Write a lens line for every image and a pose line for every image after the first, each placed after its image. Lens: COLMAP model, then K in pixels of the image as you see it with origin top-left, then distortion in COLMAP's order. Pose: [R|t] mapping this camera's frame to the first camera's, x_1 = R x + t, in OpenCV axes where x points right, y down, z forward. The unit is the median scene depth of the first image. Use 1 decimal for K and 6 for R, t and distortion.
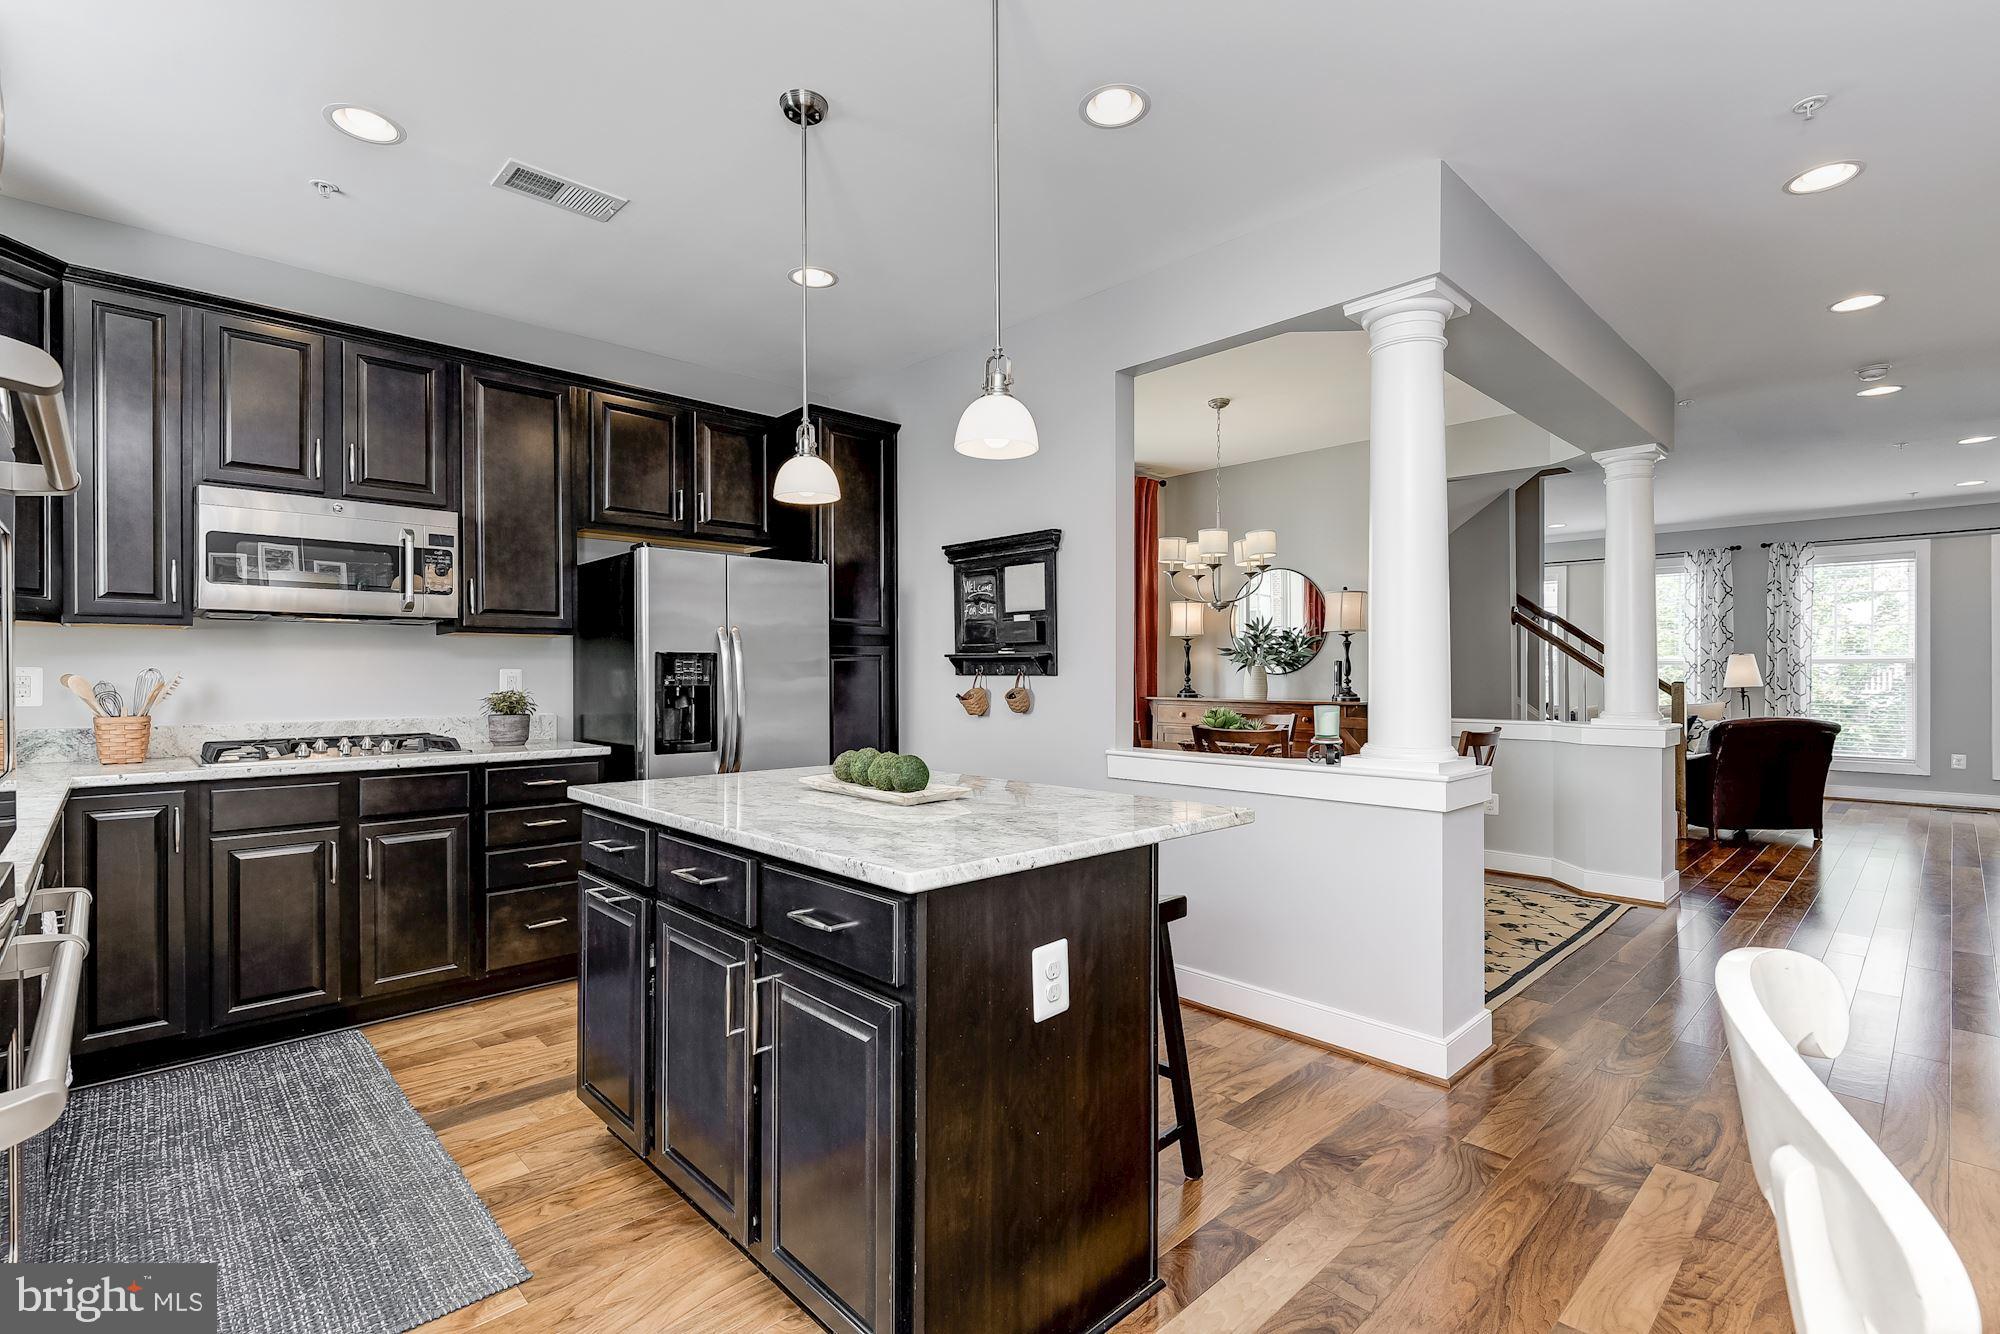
lens RADIAL K [[910.1, 0, 984.9], [0, 910.1, 666.2], [0, 0, 1]] dist [0.017512, -0.008644]
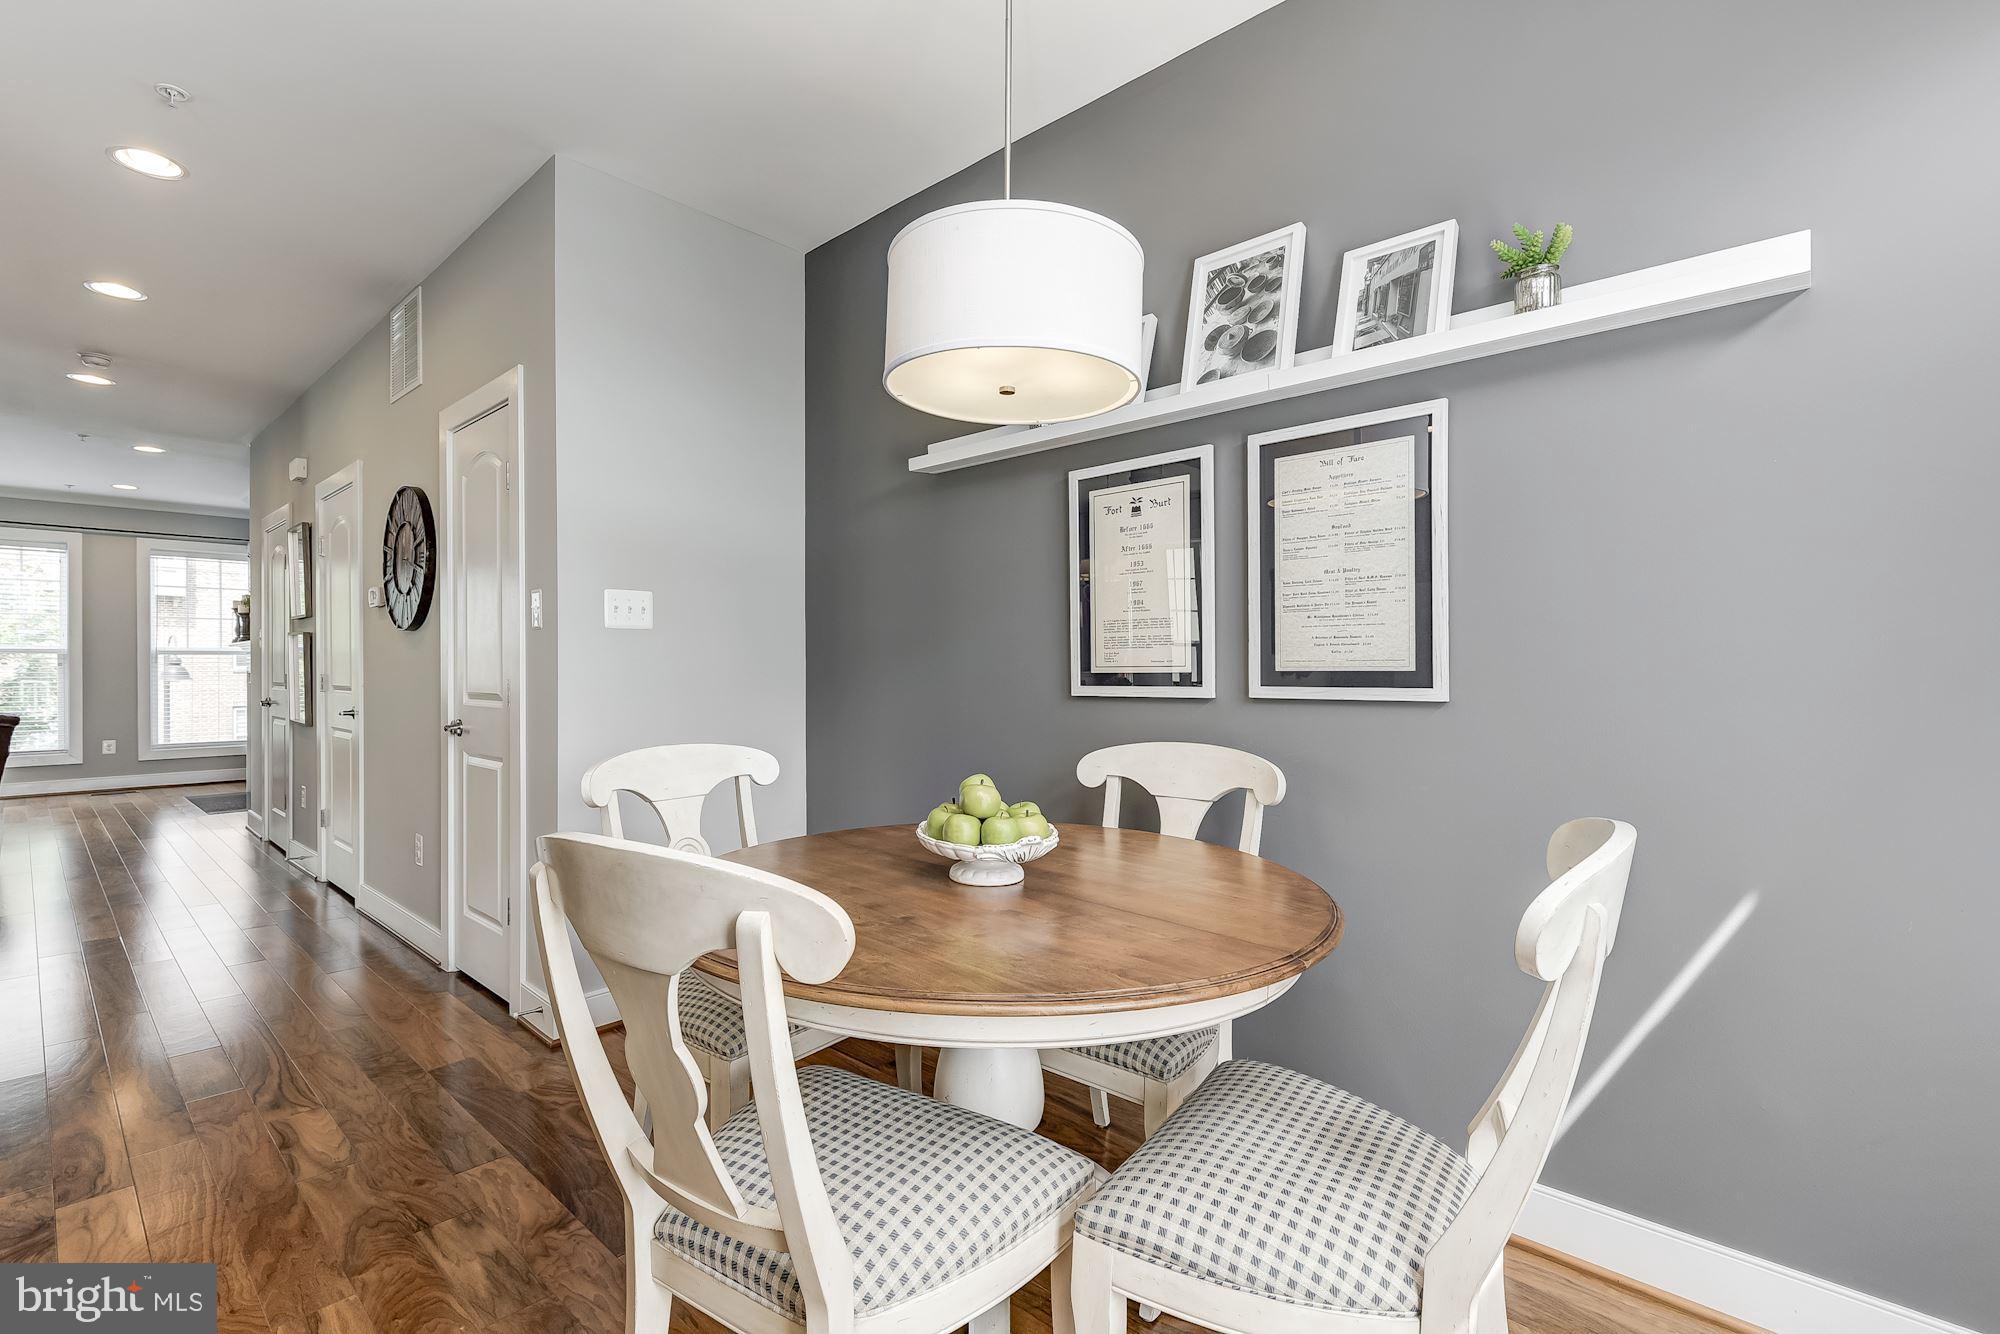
lens RADIAL K [[910.1, 0, 984.9], [0, 910.1, 666.2], [0, 0, 1]] dist [0.017512, -0.008644]
pose [[-0.057576, 0.000529, 0.998341, -0.125412], [-0.004279, 0.999991, -0.000777, 0.015696], [-0.998332, -0.004317, -0.057573, 0.115946]]
